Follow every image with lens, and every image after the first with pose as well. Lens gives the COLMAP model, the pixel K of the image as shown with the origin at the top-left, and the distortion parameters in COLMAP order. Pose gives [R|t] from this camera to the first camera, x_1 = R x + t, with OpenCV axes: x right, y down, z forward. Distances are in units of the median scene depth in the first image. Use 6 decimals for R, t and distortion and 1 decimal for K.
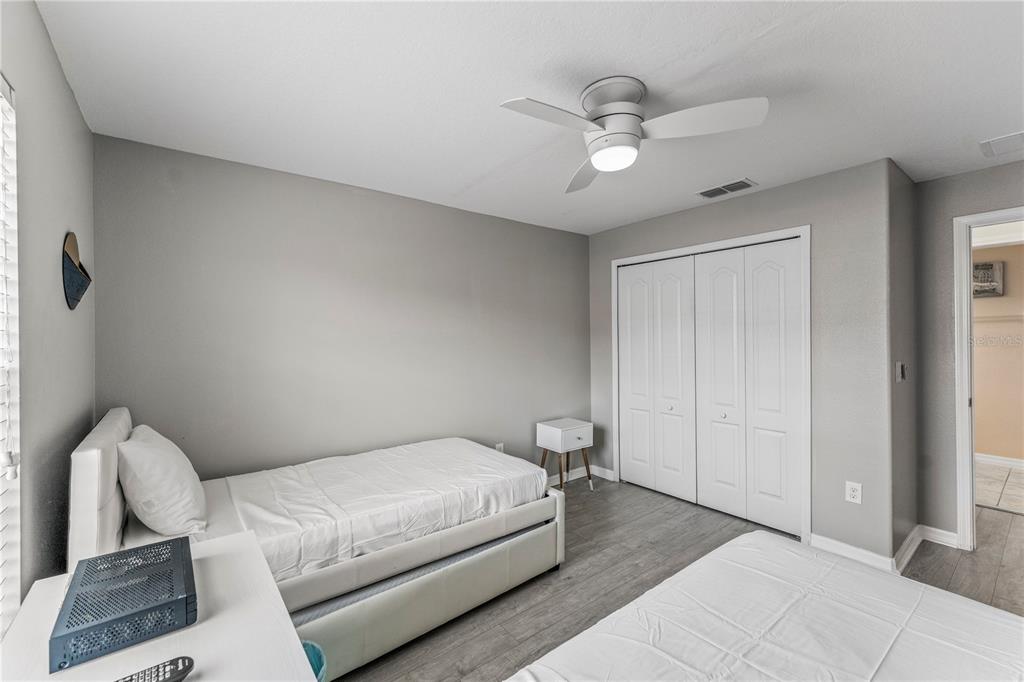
lens RADIAL K [[421.3, 0, 509.2], [0, 421.3, 336.8], [0, 0, 1]] dist [-0.000391, -0.000020]
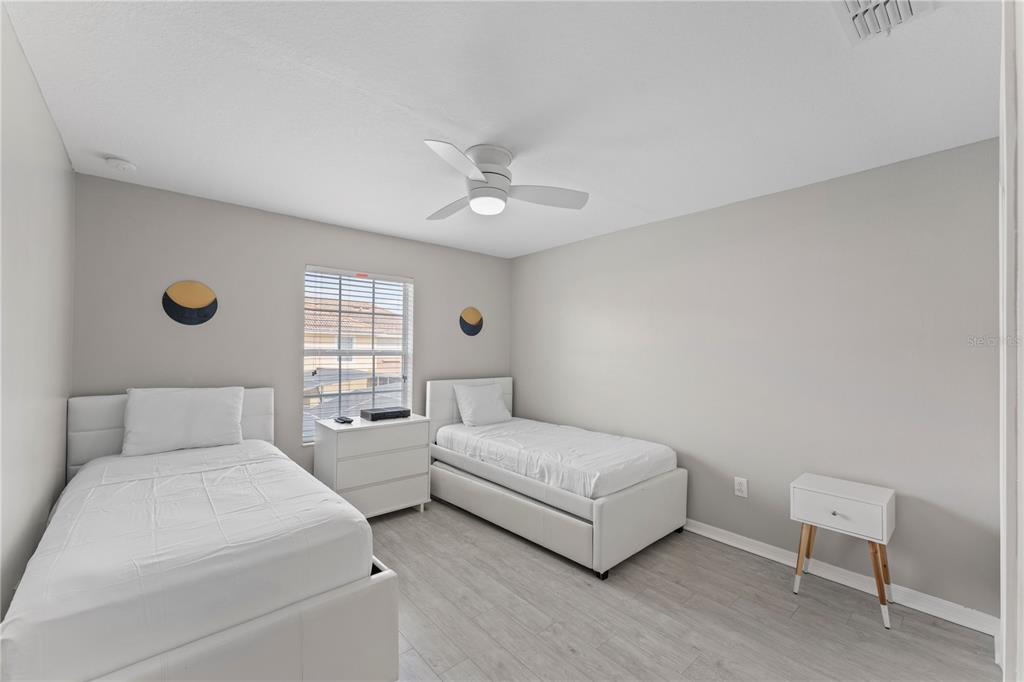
lens RADIAL K [[417.2, 0, 512.0], [0, 417.2, 341.0], [0, 0, 1]] dist [-0.000319, -0.000094]
pose [[0.060552, -0.012655, -0.998085, 1.247036], [-0.009182, 0.999870, -0.013235, 0.002548], [0.998123, 0.009965, 0.060428, 0.821284]]
